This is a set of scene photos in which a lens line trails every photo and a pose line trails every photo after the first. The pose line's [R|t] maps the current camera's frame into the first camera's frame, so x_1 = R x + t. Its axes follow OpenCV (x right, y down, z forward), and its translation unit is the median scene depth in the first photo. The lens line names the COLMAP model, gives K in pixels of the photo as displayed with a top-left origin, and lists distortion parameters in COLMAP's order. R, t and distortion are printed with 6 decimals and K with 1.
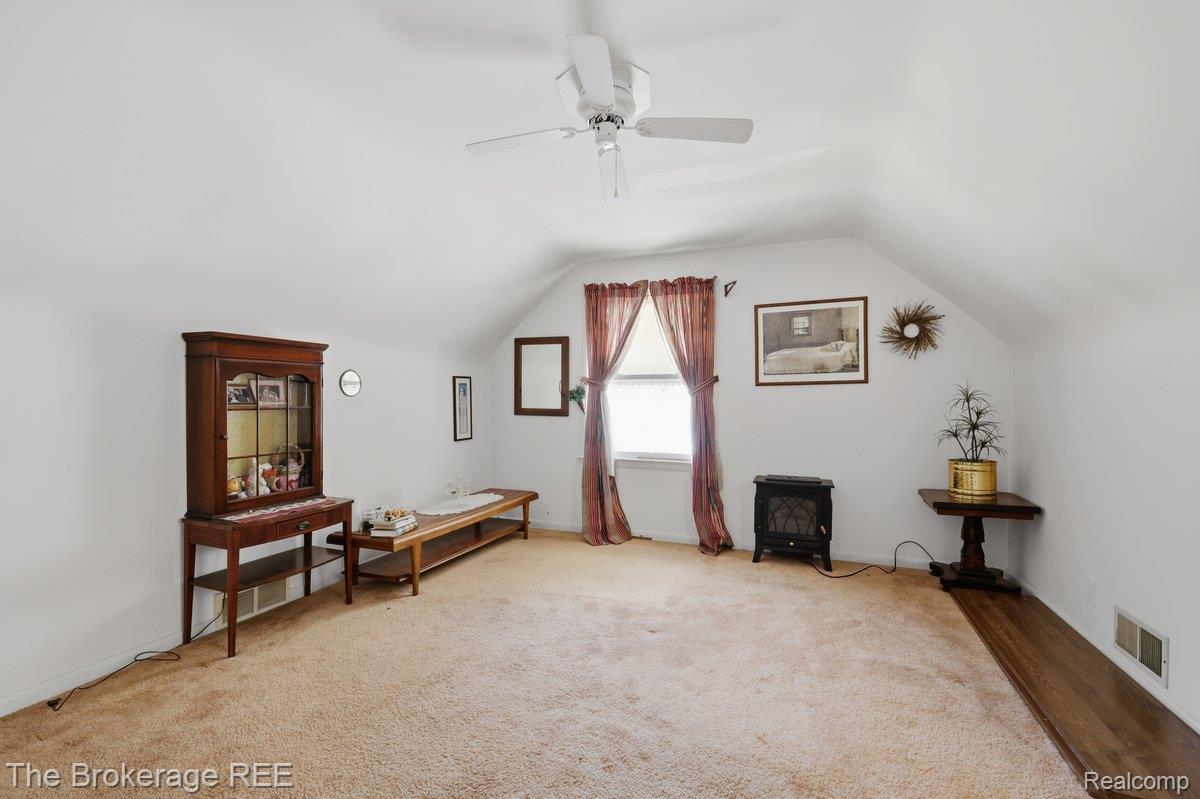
lens RADIAL K [[530.8, 0, 600.0], [0, 530.8, 399.5], [0, 0, 1]] dist [0.001623, -0.000067]
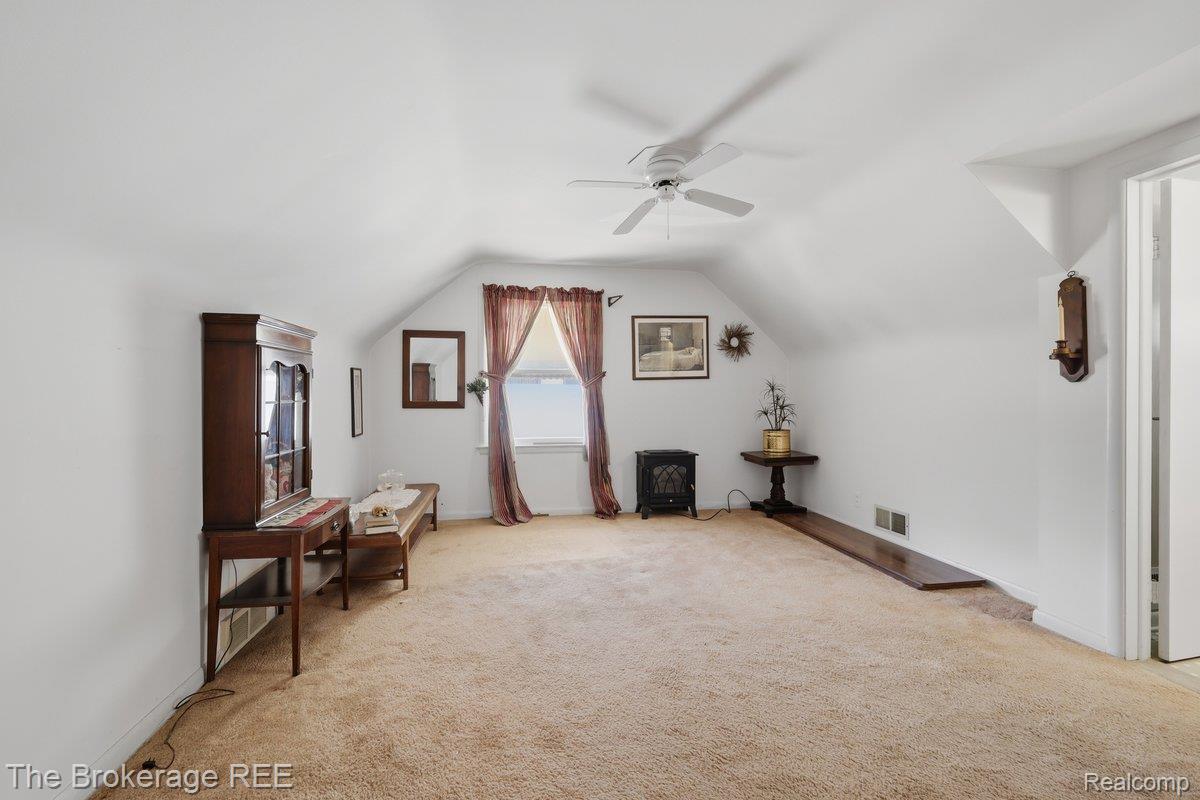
lens RADIAL K [[525.6, 0, 603.2], [0, 525.6, 384.0], [0, 0, 1]] dist [0.000079, -0.000228]
pose [[0.857106, 0.001939, 0.515137, -0.420178], [0.007966, 0.999823, -0.017017, 0.004511], [-0.515079, 0.018689, 0.856939, -0.027886]]
